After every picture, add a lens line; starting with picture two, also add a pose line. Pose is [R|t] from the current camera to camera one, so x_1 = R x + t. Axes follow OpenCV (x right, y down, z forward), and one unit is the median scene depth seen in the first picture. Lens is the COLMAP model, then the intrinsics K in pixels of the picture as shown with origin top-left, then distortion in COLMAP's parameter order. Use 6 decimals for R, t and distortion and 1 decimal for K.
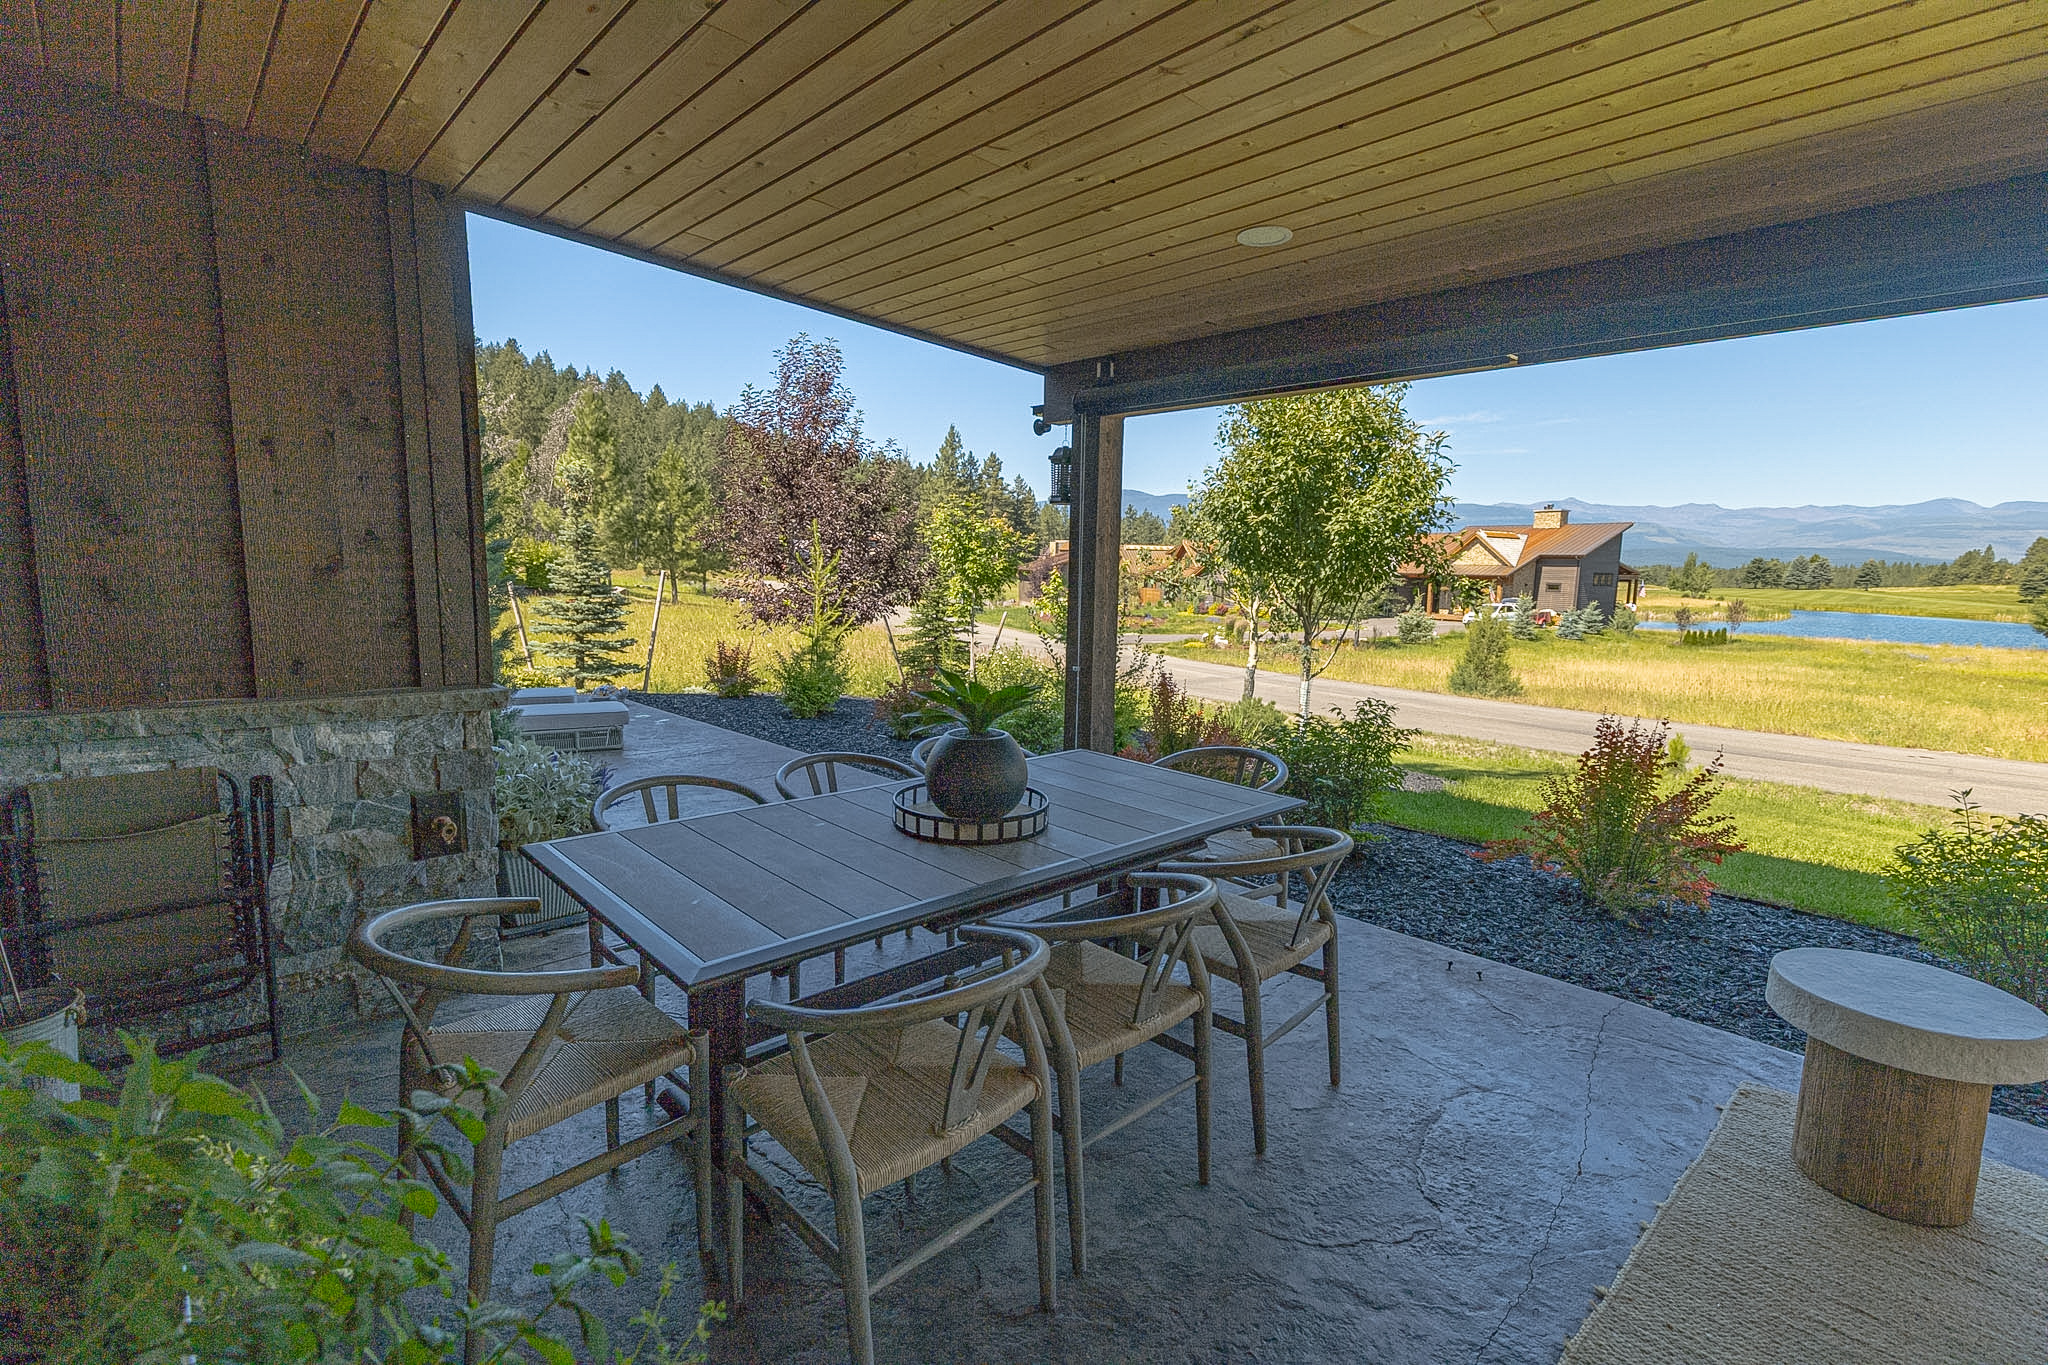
lens RADIAL K [[922.8, 0, 1023.9], [0, 922.8, 684.9], [0, 0, 1]] dist [0.003572, -0.002272]
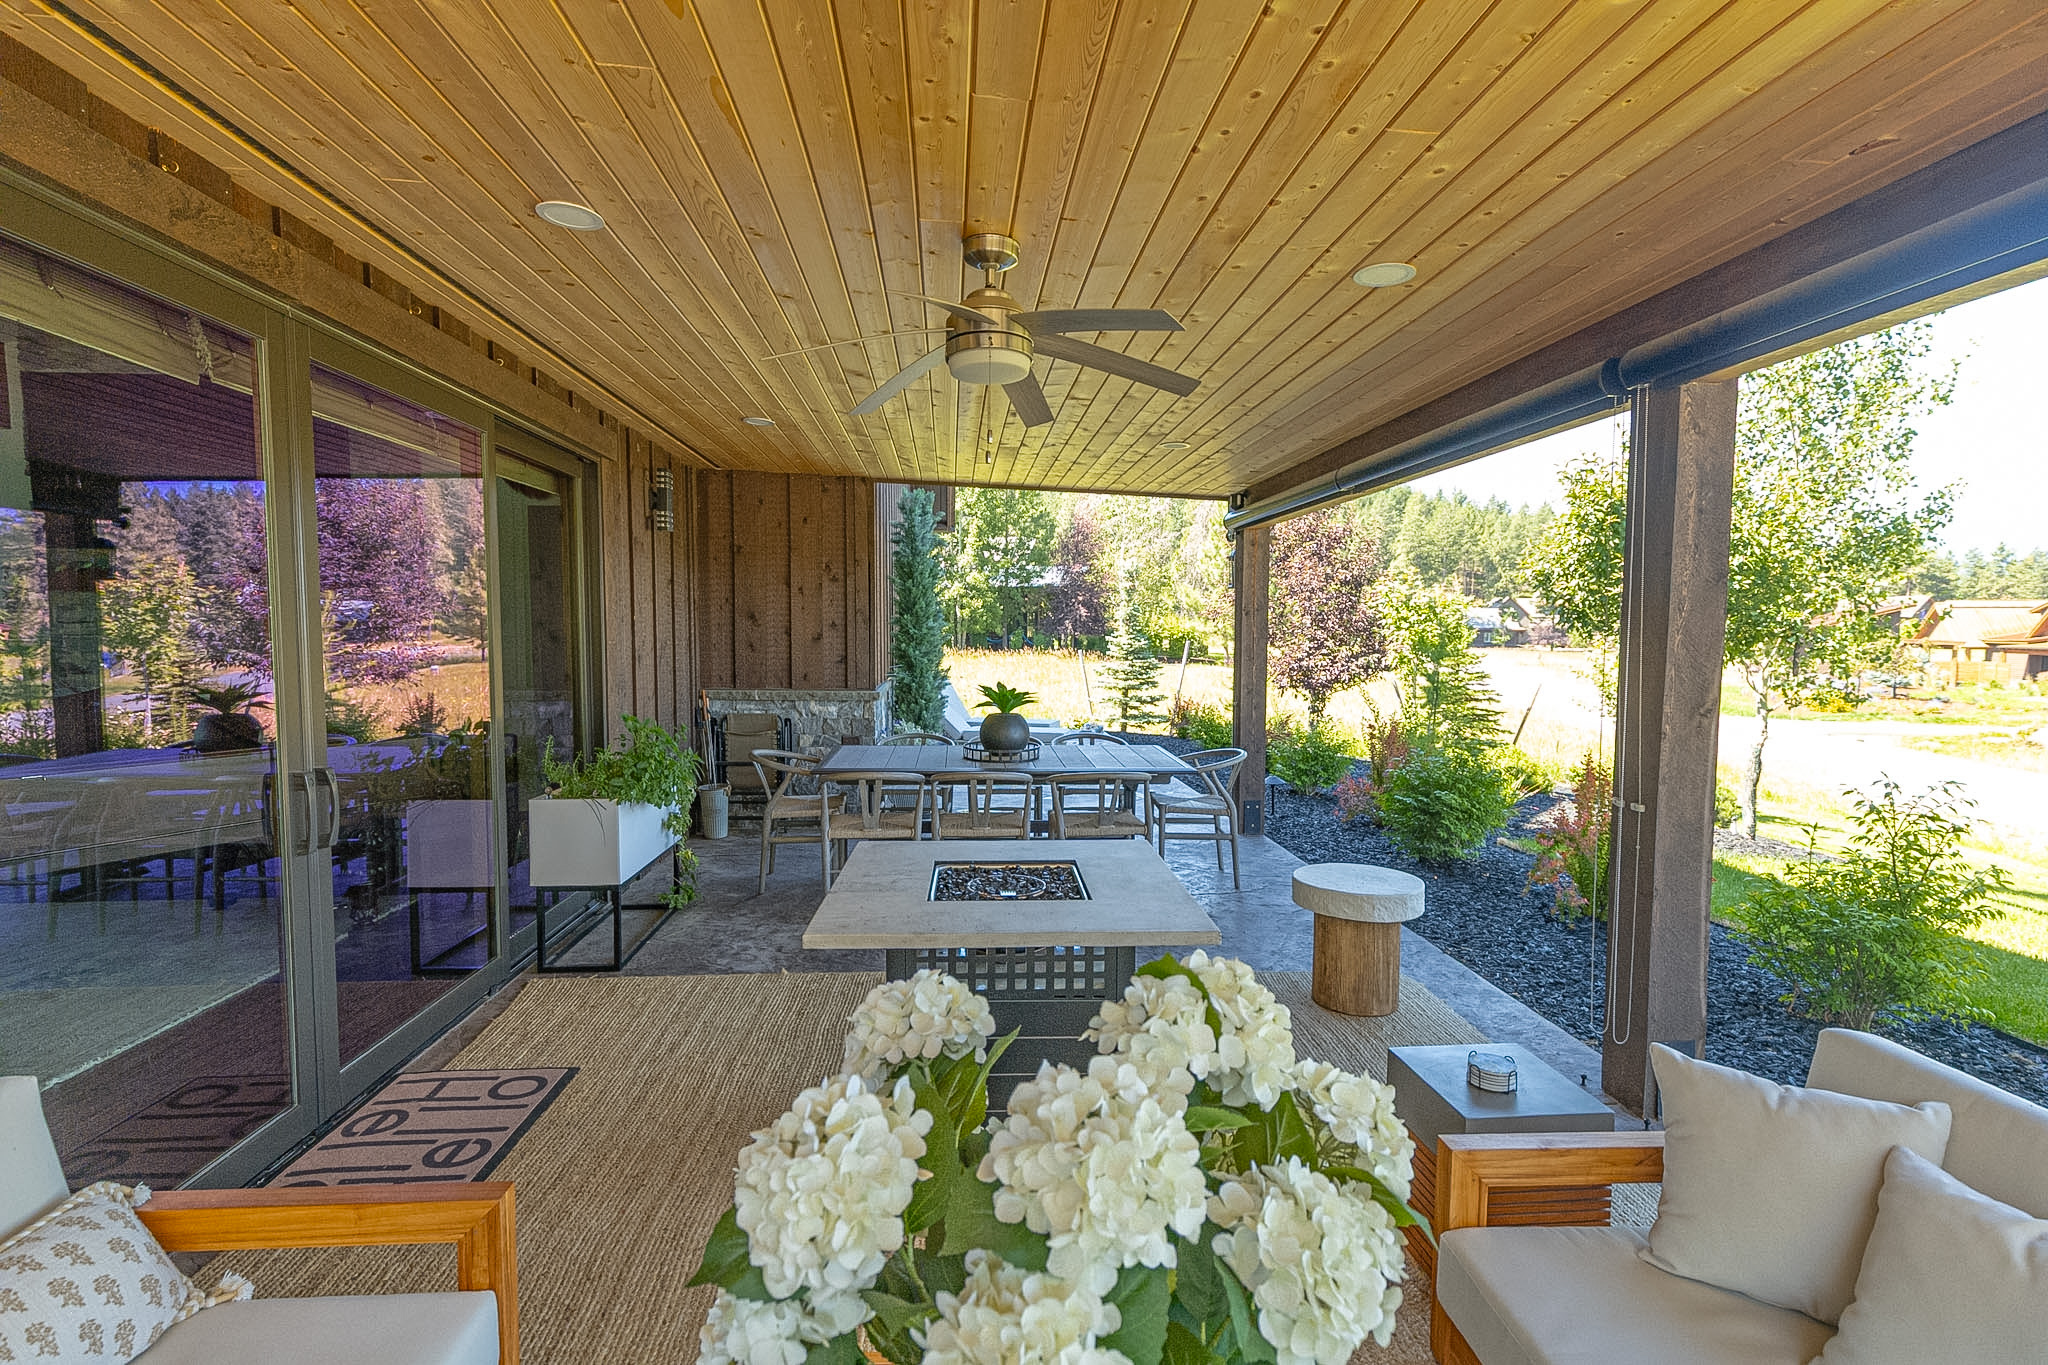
lens RADIAL K [[922.8, 0, 993.6], [0, 922.8, 694.1], [0, 0, 1]] dist [0.003572, -0.002272]
pose [[0.767011, 0.027579, -0.641041, 0.421428], [-0.070431, 0.996657, -0.041392, 0.032678], [0.637756, 0.076898, 0.766390, -0.204053]]
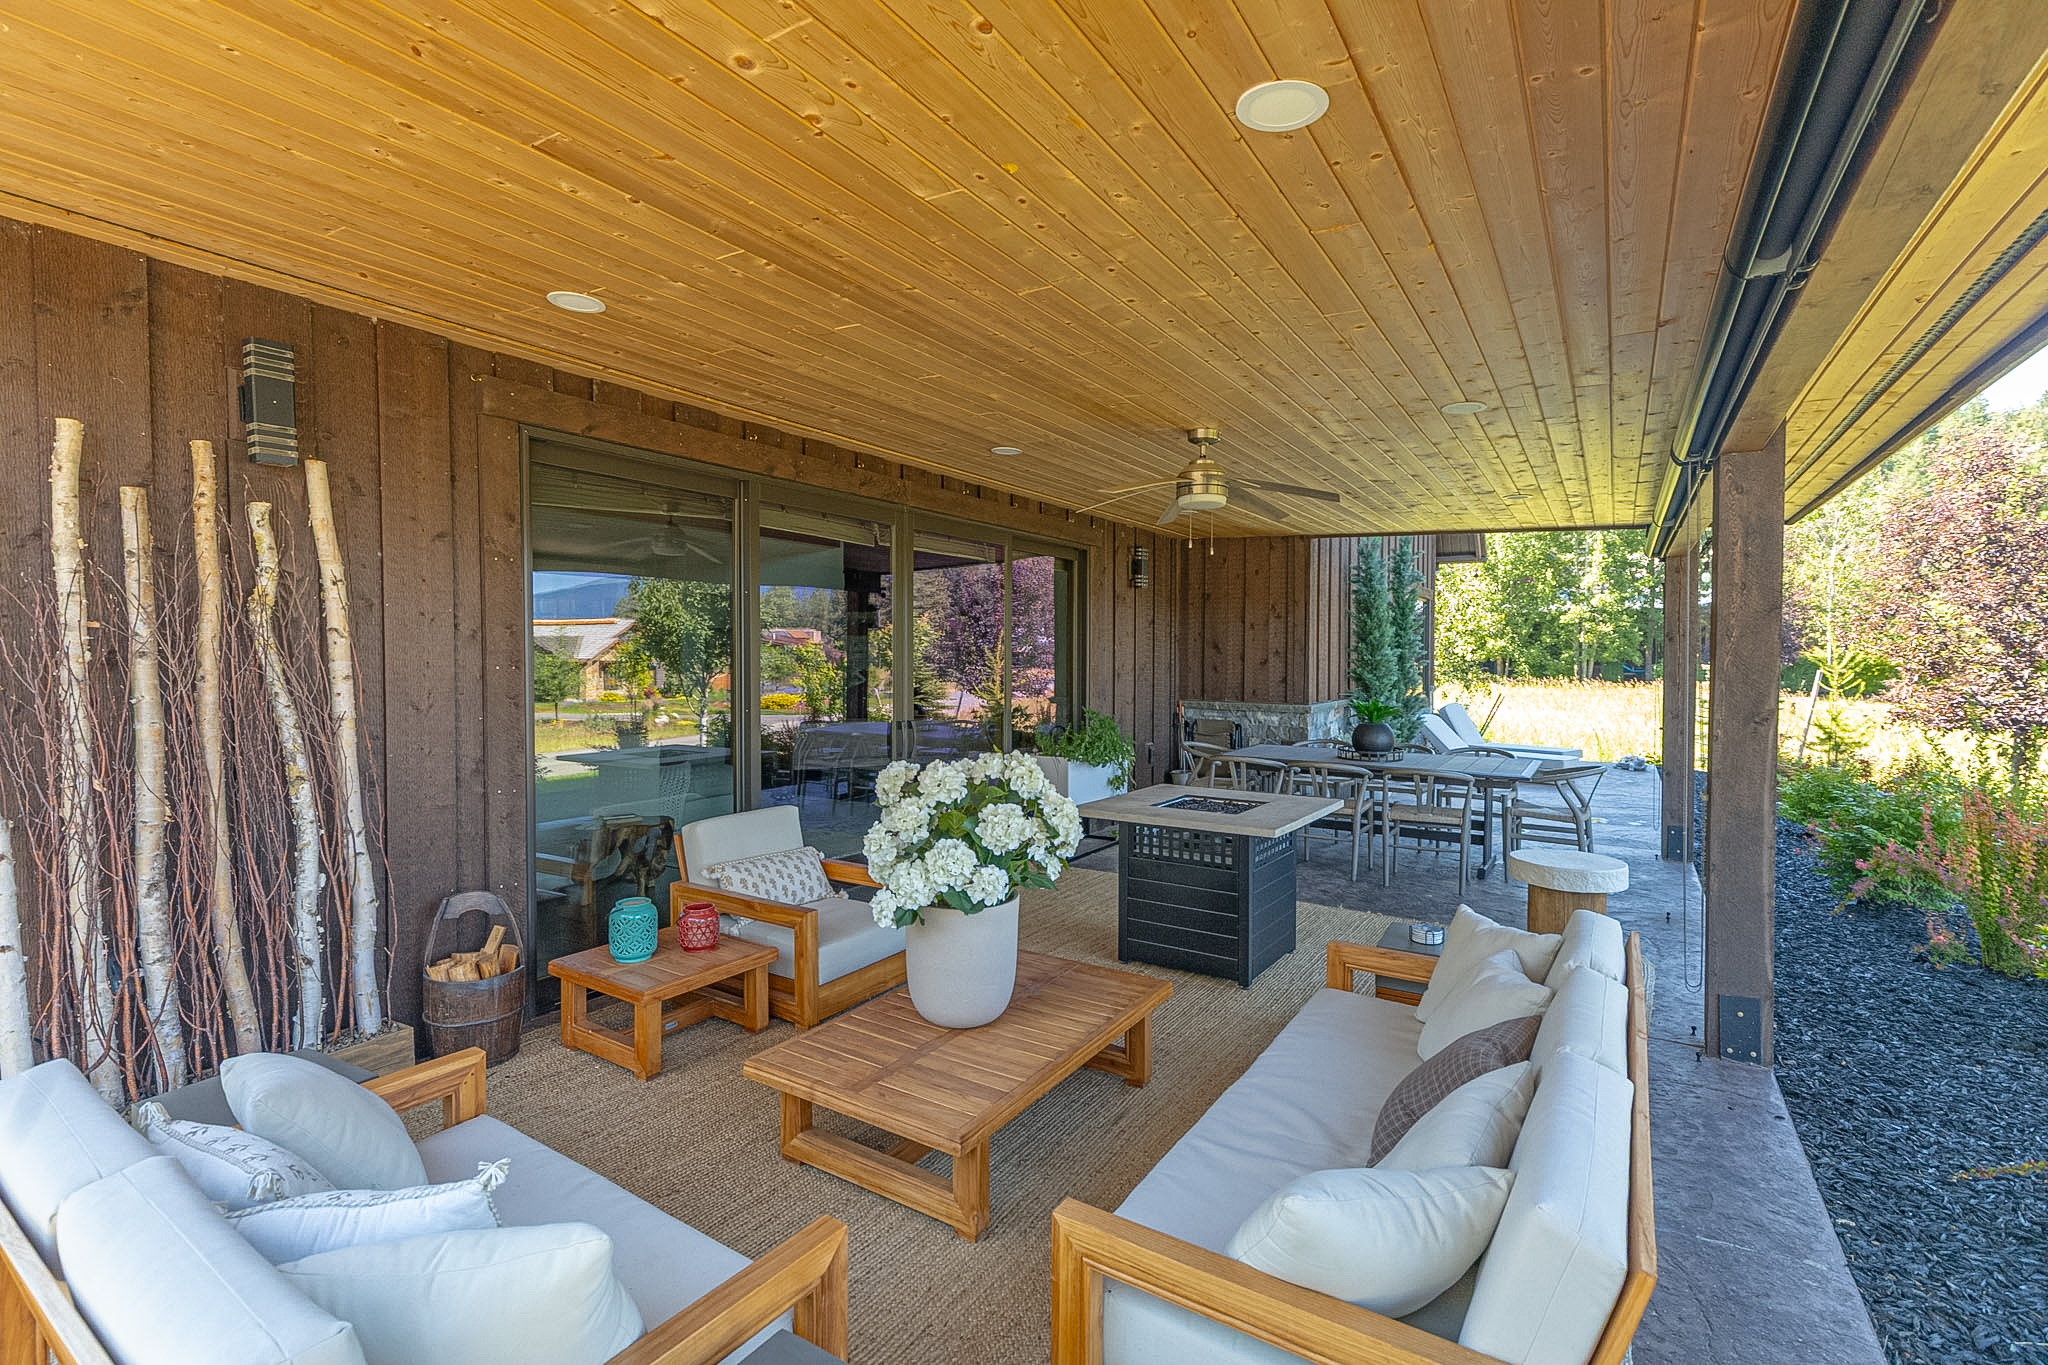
lens RADIAL K [[922.8, 0, 1030.4], [0, 922.8, 681.8], [0, 0, 1]] dist [0.003572, -0.002272]
pose [[0.243239, 0.006957, -0.969941, 0.748177], [-0.121723, 0.992288, -0.023408, 0.039183], [0.962298, 0.123758, 0.242210, -0.185760]]
